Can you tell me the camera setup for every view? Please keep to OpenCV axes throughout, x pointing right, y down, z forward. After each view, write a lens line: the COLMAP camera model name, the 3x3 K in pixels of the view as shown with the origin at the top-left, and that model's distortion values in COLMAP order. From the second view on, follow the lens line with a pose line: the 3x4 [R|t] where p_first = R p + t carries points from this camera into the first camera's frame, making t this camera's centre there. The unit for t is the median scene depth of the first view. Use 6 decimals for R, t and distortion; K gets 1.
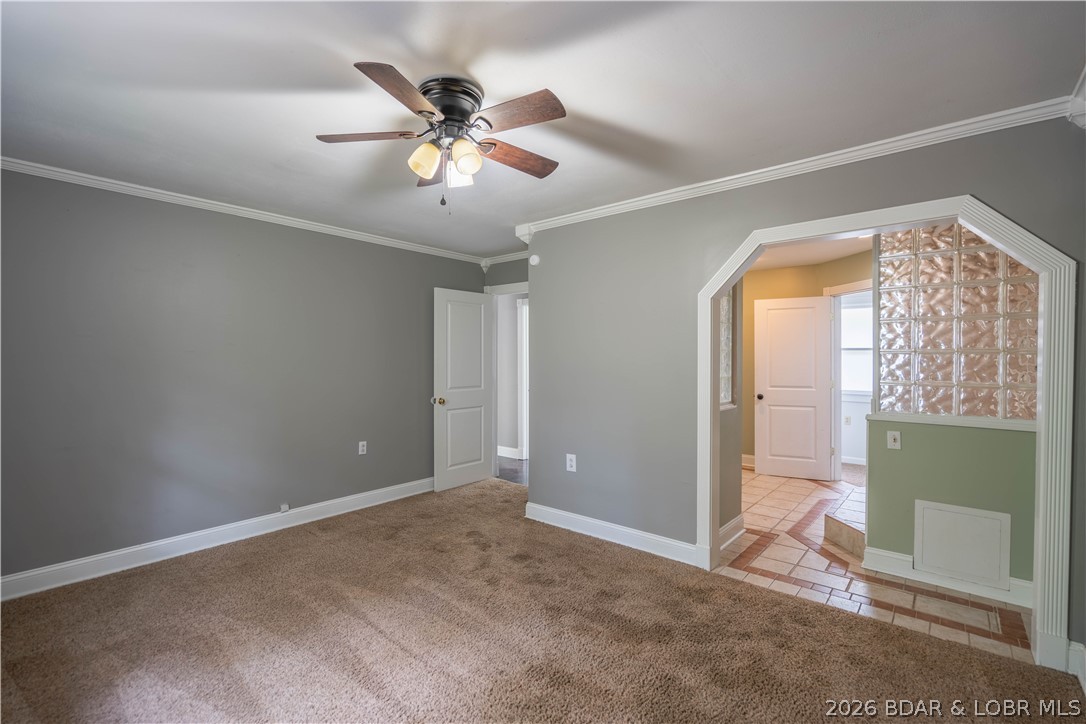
lens RADIAL K [[495.0, 0, 551.1], [0, 495.0, 360.4], [0, 0, 1]] dist [-0.010621, 0.000397]
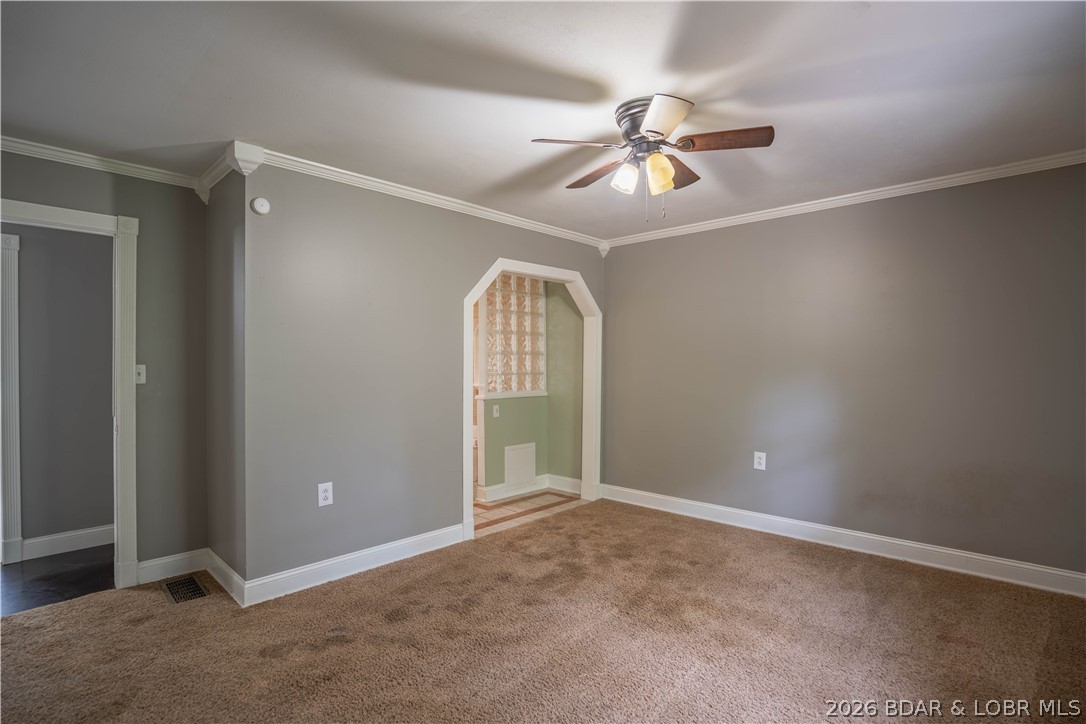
lens RADIAL K [[495.0, 0, 551.1], [0, 495.0, 360.4], [0, 0, 1]] dist [-0.010621, 0.000397]
pose [[0.094169, -0.002514, 0.995553, -0.827233], [0.012264, 0.999924, 0.001365, 0.005888], [-0.995481, 0.012081, 0.094192, 0.705922]]
